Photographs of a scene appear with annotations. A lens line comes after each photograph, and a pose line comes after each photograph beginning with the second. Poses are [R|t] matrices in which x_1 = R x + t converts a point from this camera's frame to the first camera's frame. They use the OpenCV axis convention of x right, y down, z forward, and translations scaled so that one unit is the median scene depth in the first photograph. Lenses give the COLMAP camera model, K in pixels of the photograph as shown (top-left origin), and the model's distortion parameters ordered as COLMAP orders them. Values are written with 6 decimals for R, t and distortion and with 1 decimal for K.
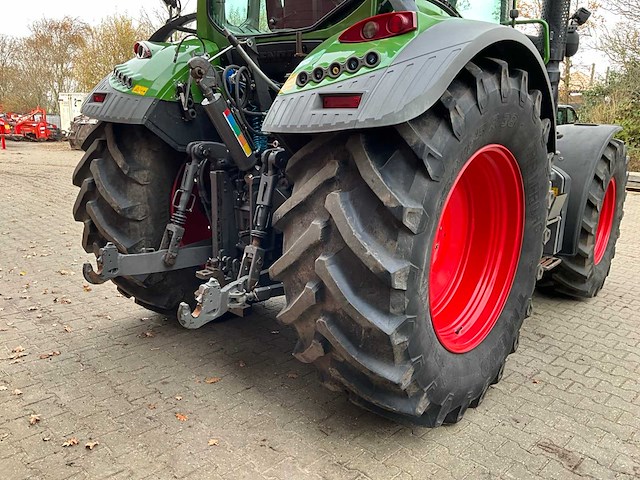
lens RADIAL K [[516.8, 0, 320.0], [0, 516.8, 240.0], [0, 0, 1]] dist [0.104749, -0.163146]
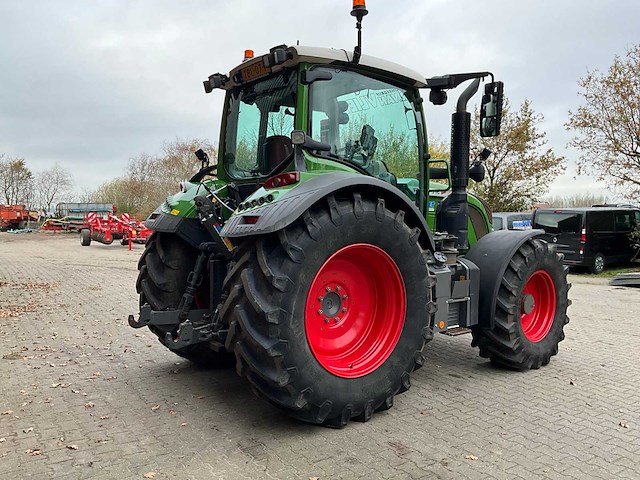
lens RADIAL K [[522.7, 0, 320.0], [0, 522.7, 240.0], [0, 0, 1]] dist [0.104467, -0.182483]
pose [[0.978612, -0.003846, -0.205678, 0.524781], [-0.035757, 0.981425, -0.188485, 0.114699], [0.202582, 0.191808, 0.960297, -0.574519]]
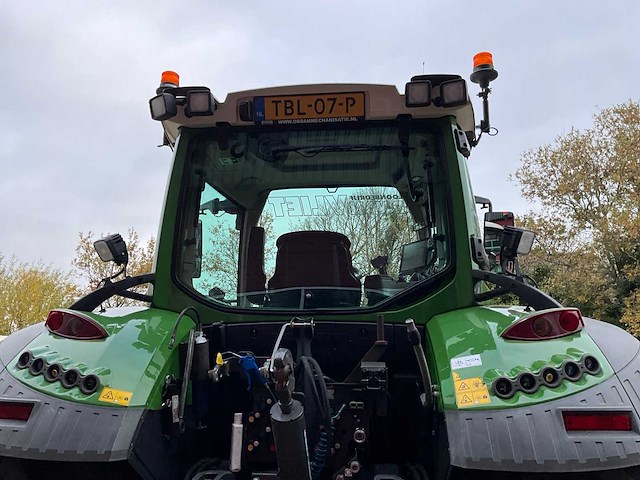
lens RADIAL K [[522.7, 0, 320.0], [0, 522.7, 240.0], [0, 0, 1]] dist [0.104467, -0.182483]
pose [[0.822434, 0.099105, 0.560161, -0.587853], [0.152636, 0.910153, -0.385129, -0.212914], [-0.548000, 0.402244, 0.733414, 0.429994]]
